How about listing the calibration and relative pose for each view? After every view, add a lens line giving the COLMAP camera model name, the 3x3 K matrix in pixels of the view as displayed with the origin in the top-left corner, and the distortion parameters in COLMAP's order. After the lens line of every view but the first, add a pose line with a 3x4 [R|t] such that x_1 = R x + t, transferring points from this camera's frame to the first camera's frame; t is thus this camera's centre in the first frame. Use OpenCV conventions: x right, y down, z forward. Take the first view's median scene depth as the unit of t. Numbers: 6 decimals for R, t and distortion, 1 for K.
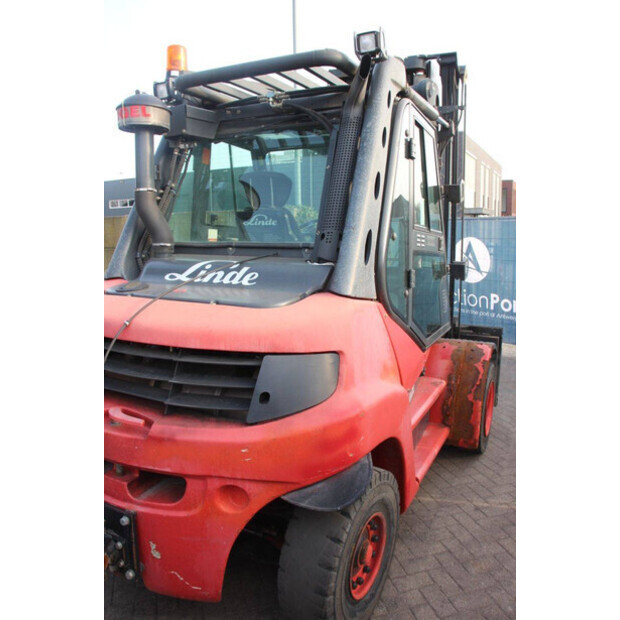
lens RADIAL K [[506.1, 0, 313.7], [0, 506.1, 313.3], [0, 0, 1]] dist [-0.157811, 0.121431]
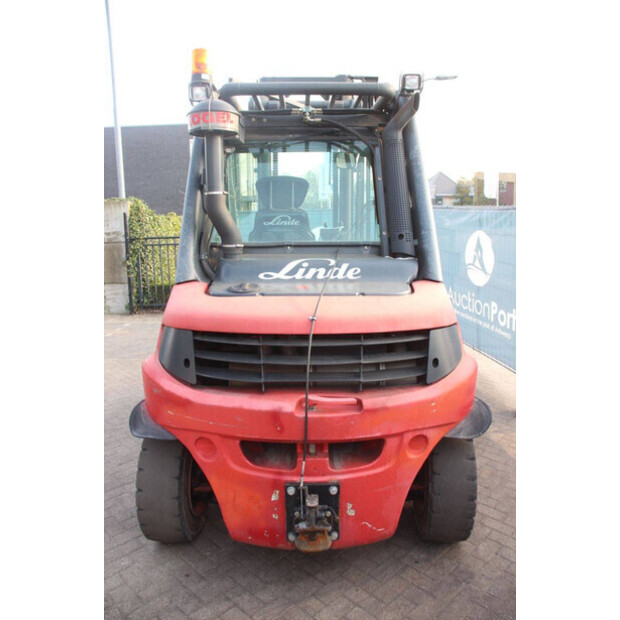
lens RADIAL K [[506.1, 0, 304.9], [0, 506.1, 309.4], [0, 0, 1]] dist [-0.157811, 0.121431]
pose [[0.885821, -0.093857, 0.454436, -0.896113], [0.084285, 0.995584, 0.041328, -0.049183], [-0.456308, 0.001693, 0.889820, -0.009232]]
